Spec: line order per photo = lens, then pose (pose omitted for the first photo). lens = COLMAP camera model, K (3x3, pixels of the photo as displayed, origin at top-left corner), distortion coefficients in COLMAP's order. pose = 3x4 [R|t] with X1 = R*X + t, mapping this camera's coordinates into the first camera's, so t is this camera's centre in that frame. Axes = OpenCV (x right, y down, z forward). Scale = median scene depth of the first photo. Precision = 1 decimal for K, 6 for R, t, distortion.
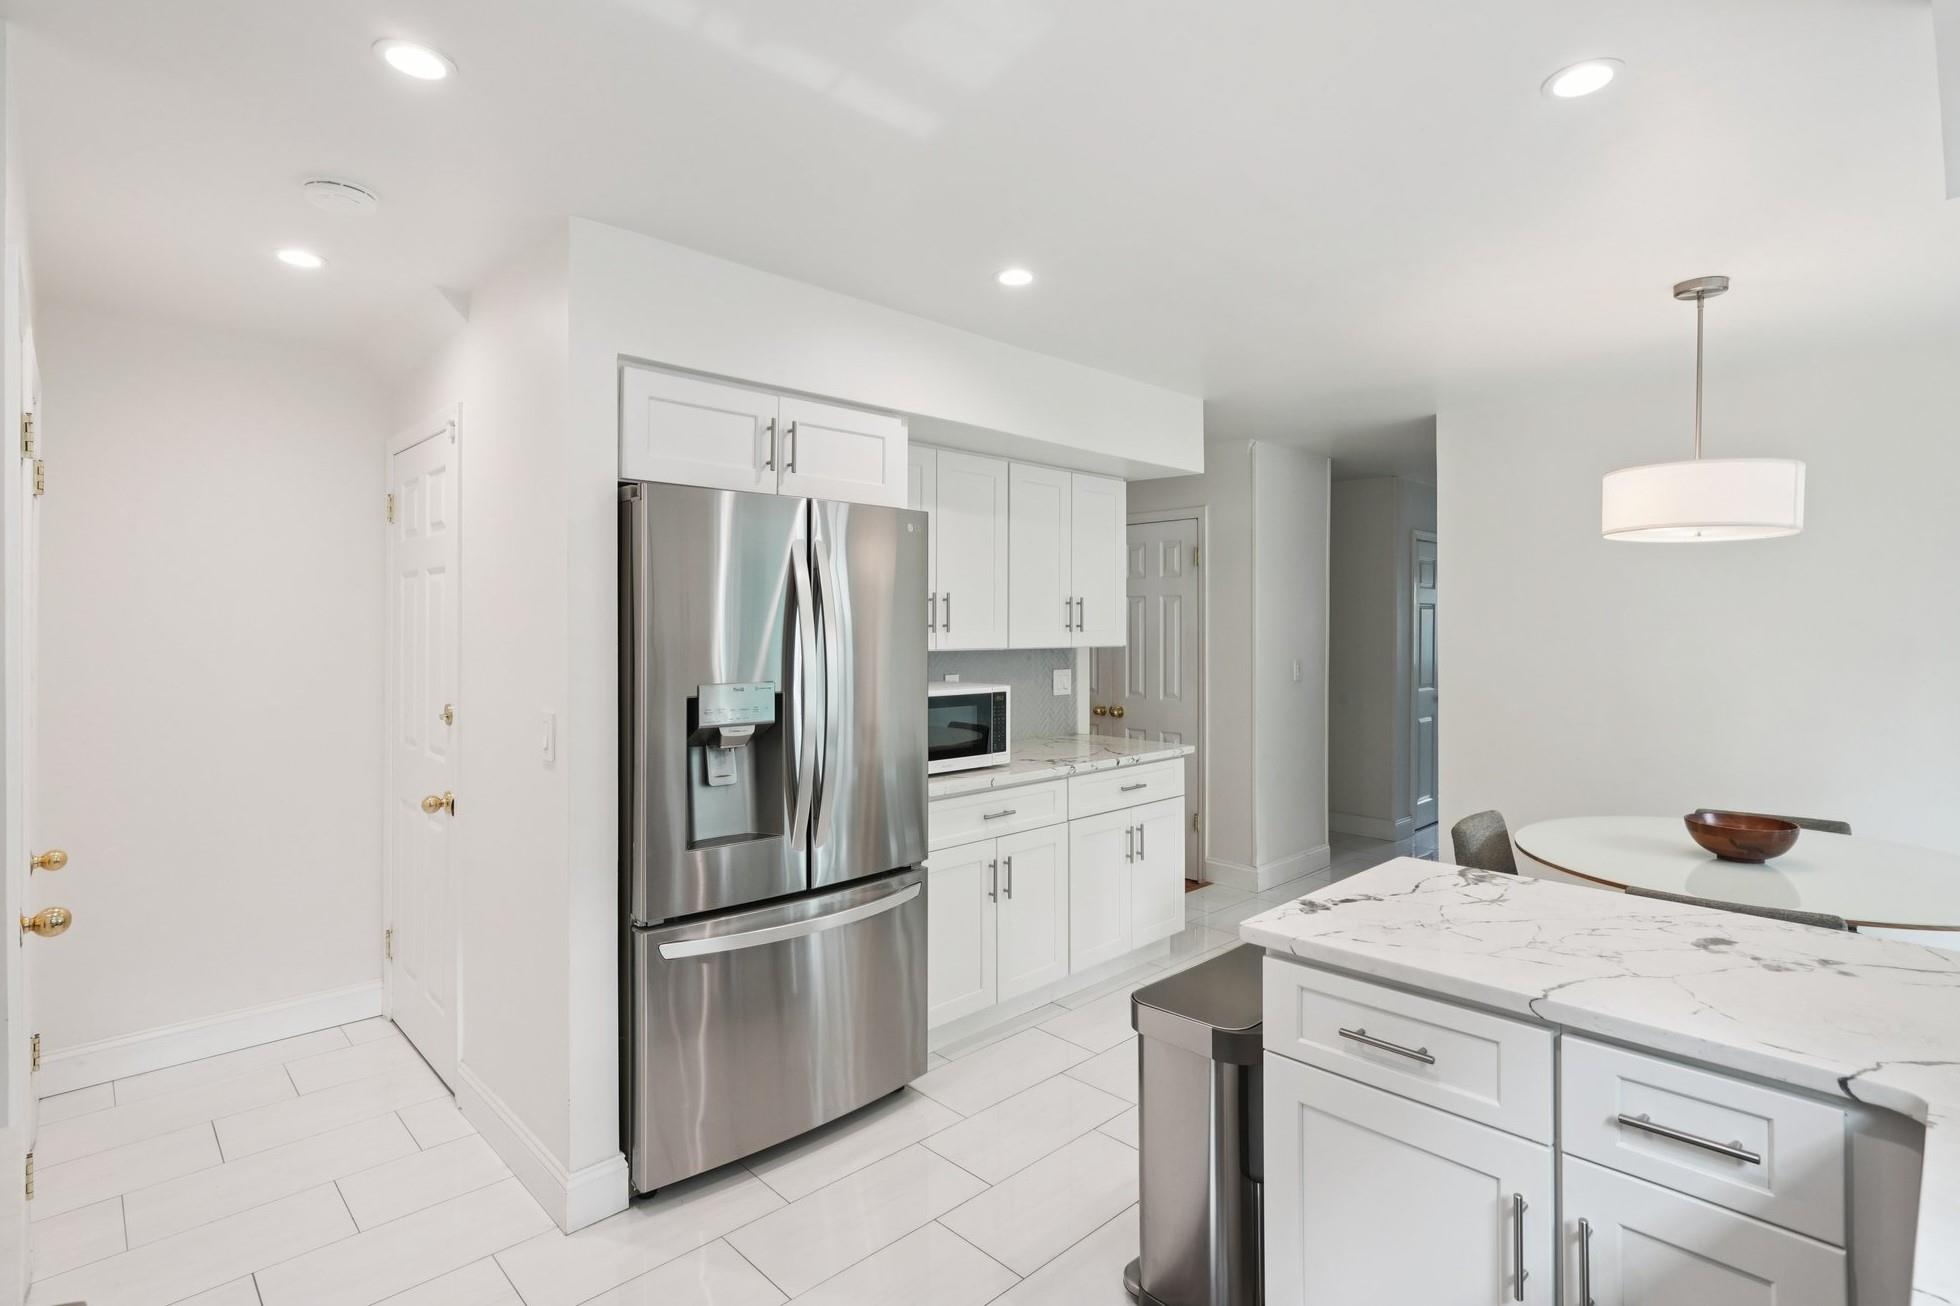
lens RADIAL K [[946.3, 0, 979.2], [0, 946.3, 629.5], [0, 0, 1]] dist [0.000253, 0.000029]
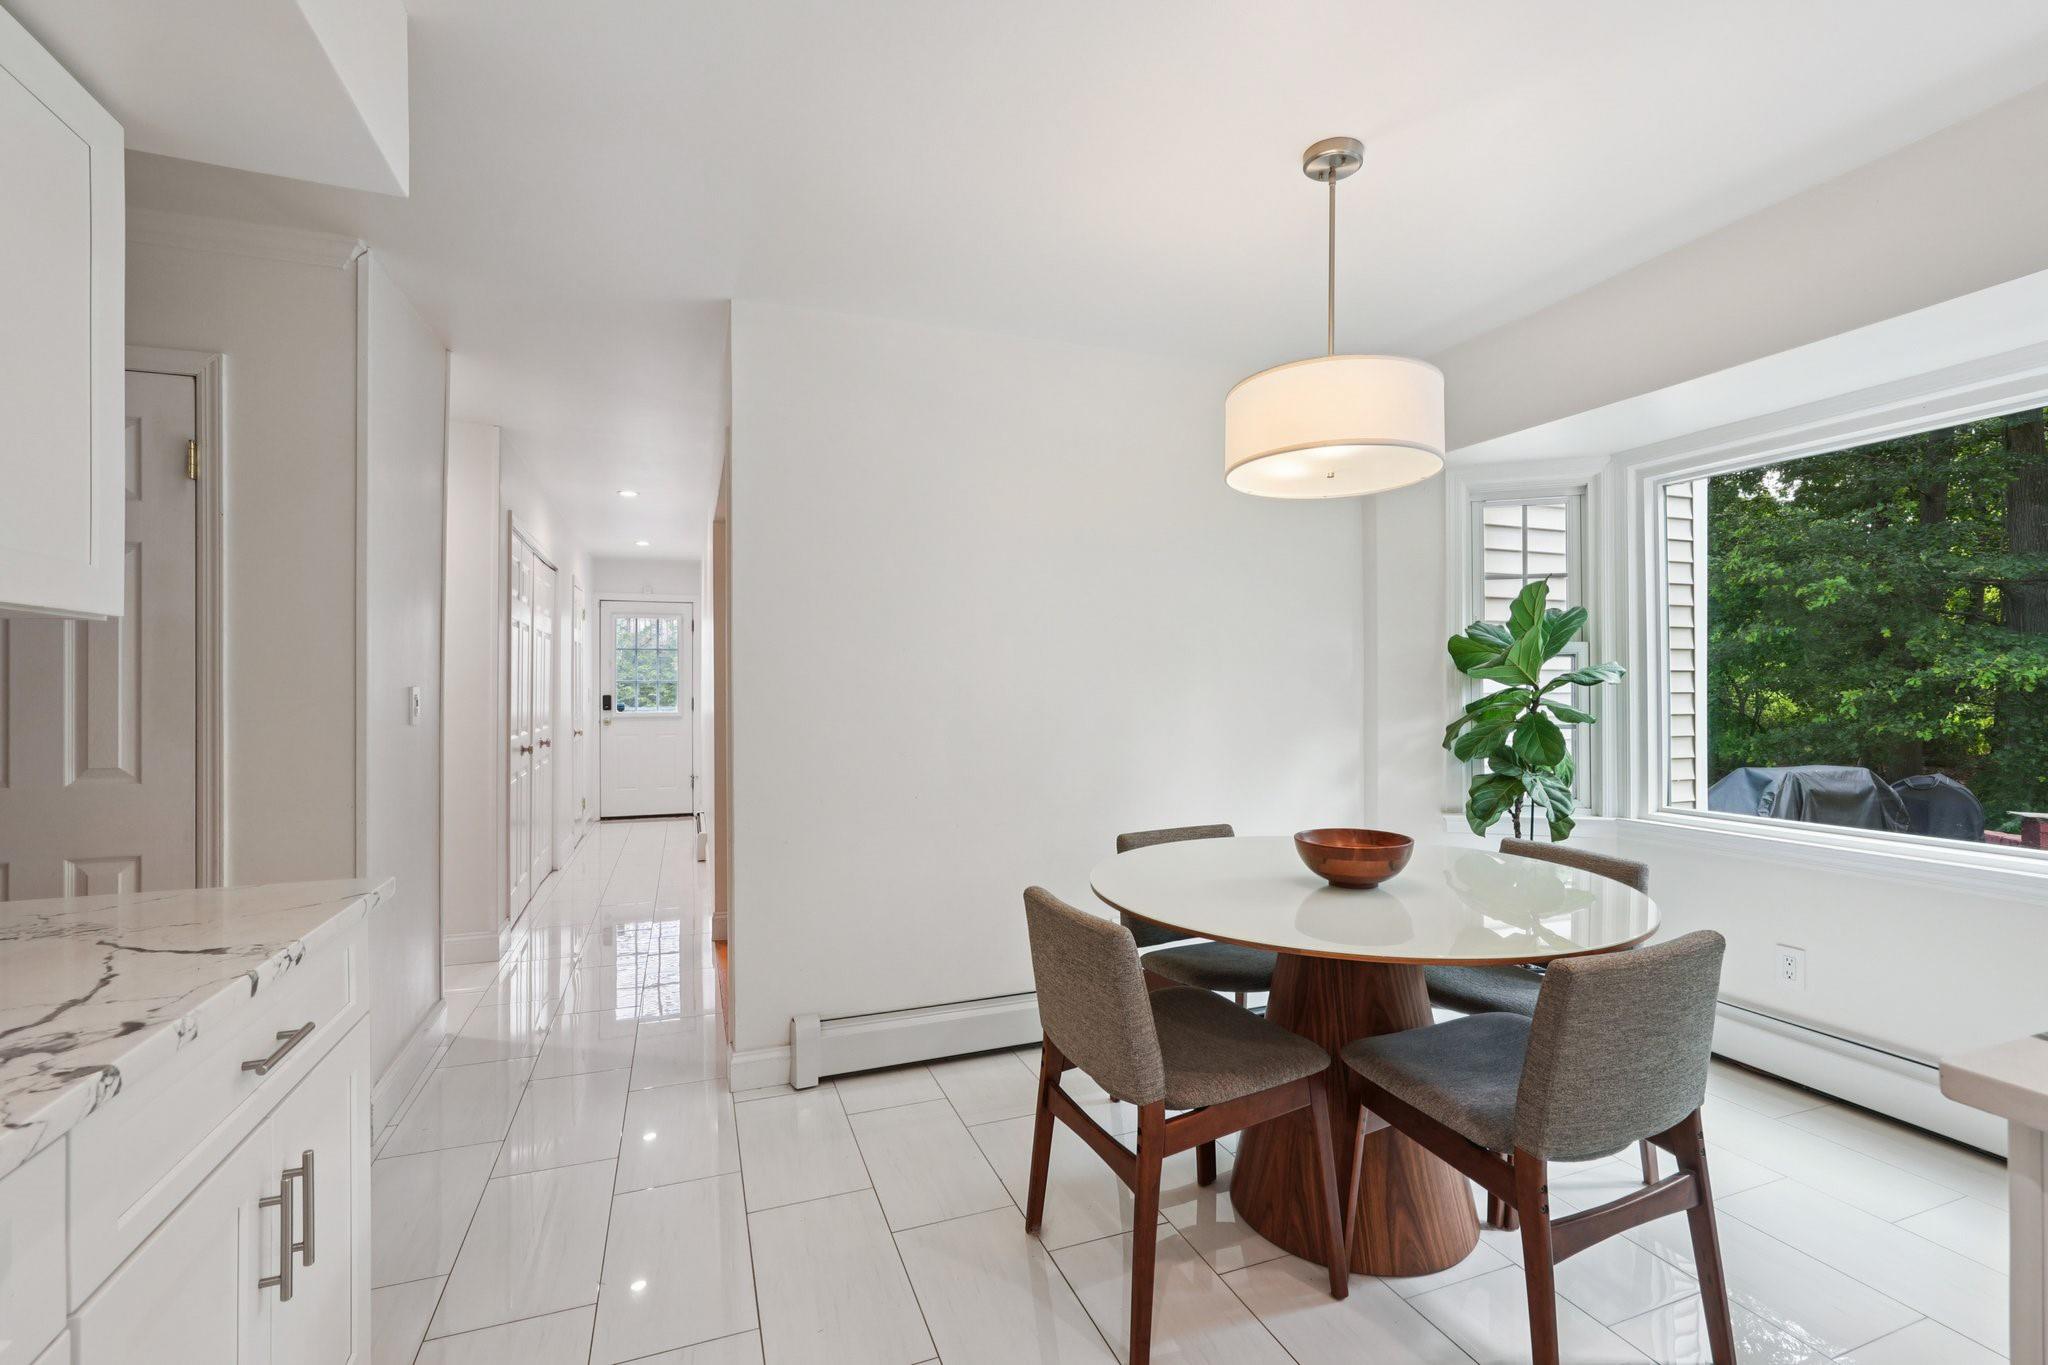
lens RADIAL K [[934.0, 0, 1020.3], [0, 934.0, 668.9], [0, 0, 1]] dist [-0.000846, 0.000040]
pose [[0.397744, 0.002023, 0.917494, -0.024641], [0.005076, 0.999977, -0.004405, 0.031180], [-0.917482, 0.006409, 0.397725, 0.529337]]
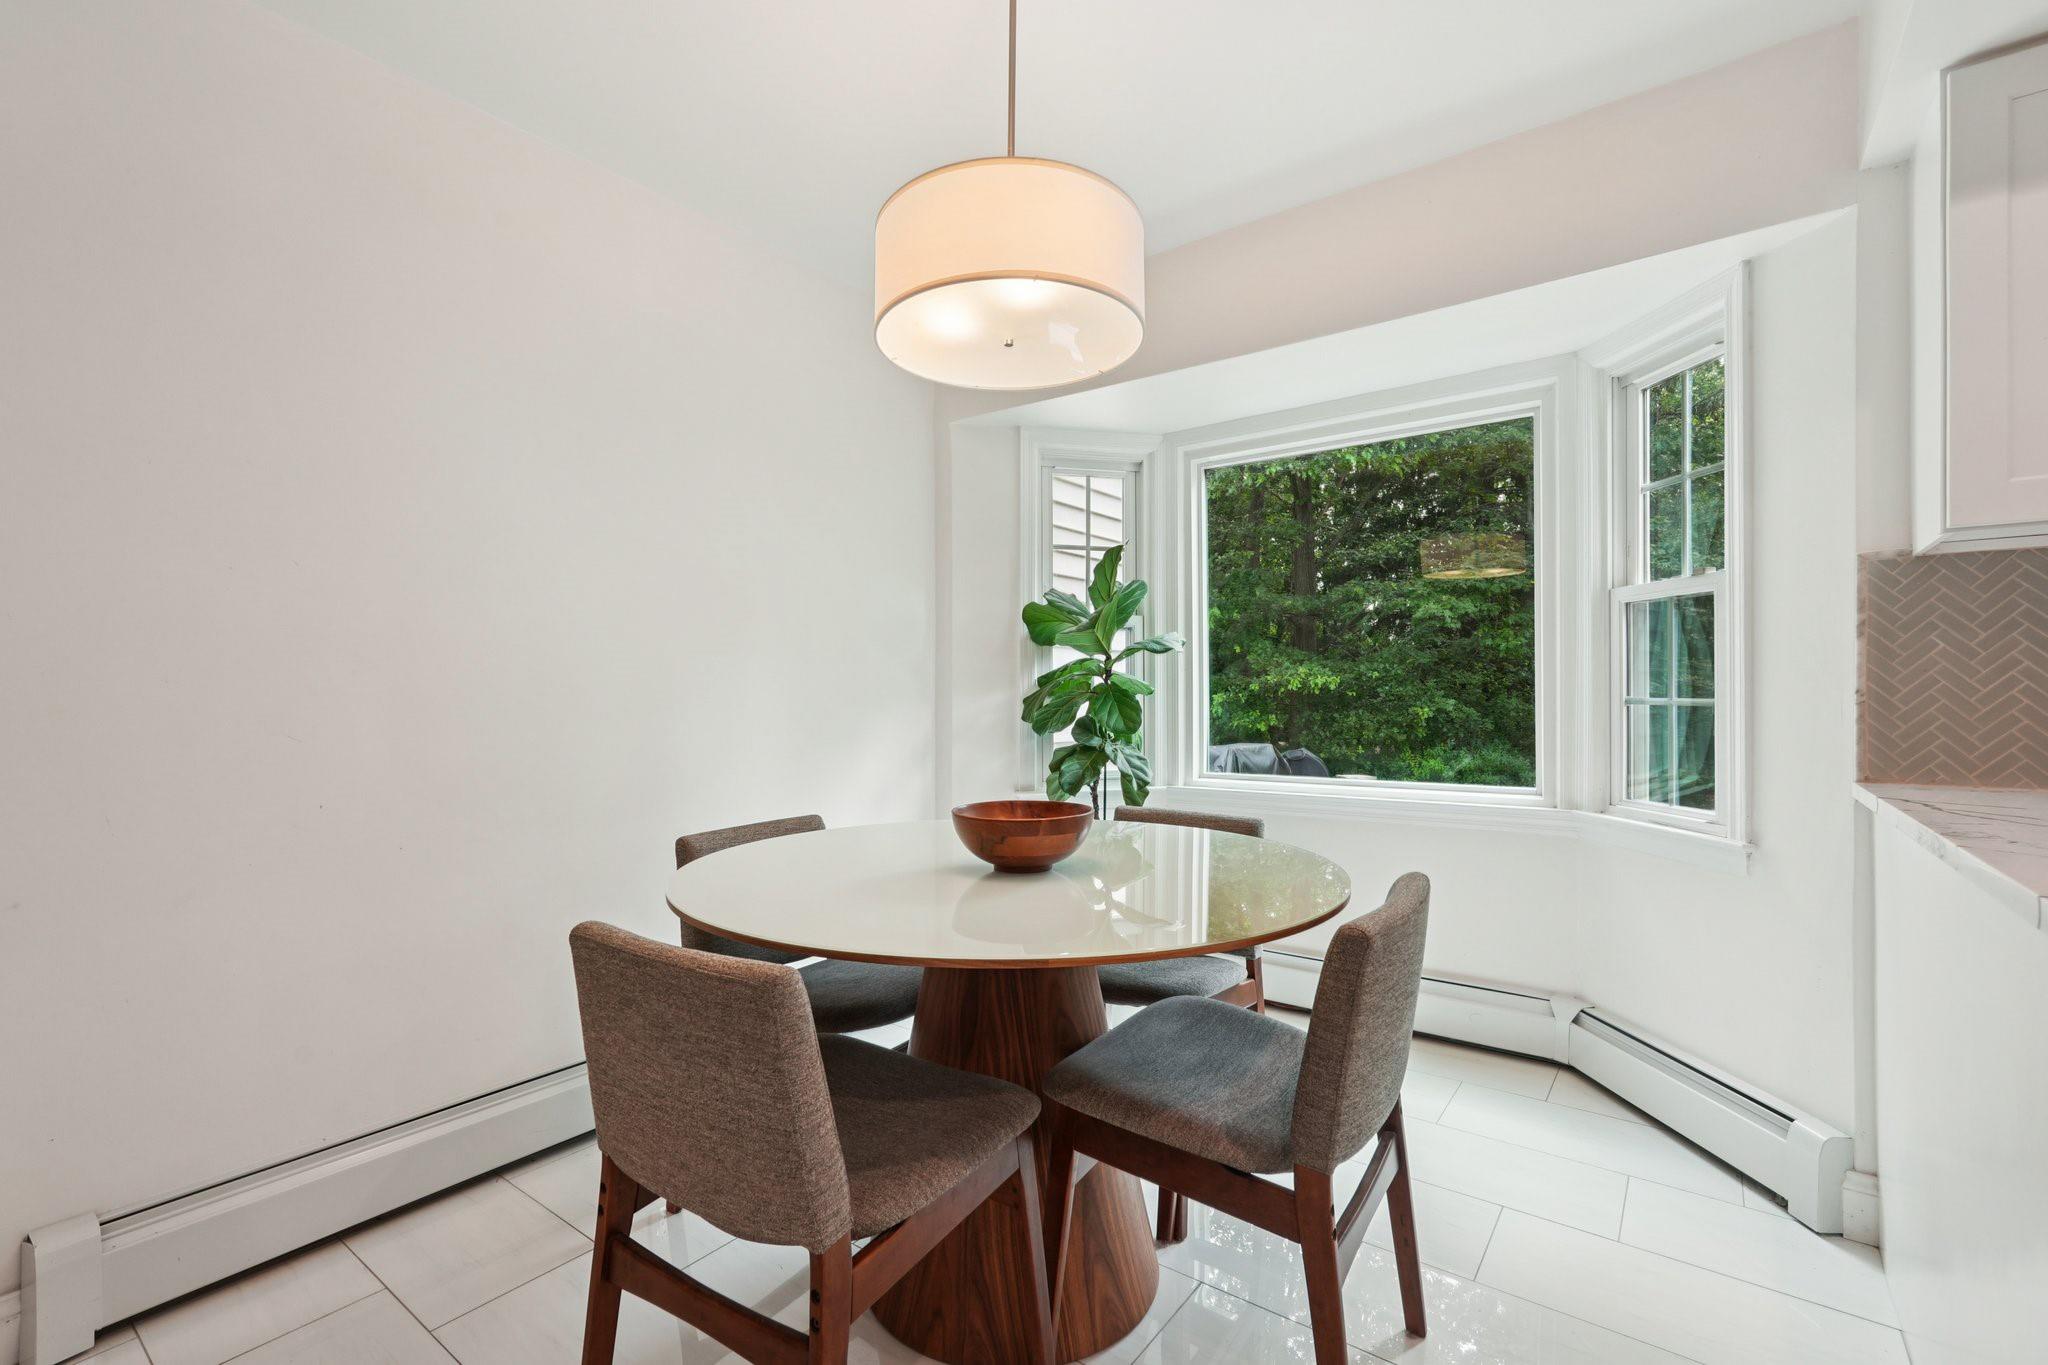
lens RADIAL K [[924.6, 0, 1022.4], [0, 924.6, 691.1], [0, 0, 1]] dist [-0.015971, 0.010121]
pose [[-0.154044, -0.003629, 0.988057, 0.106283], [-0.001342, 0.999993, 0.003464, 0.065869], [-0.988063, -0.000793, -0.154047, 0.617922]]
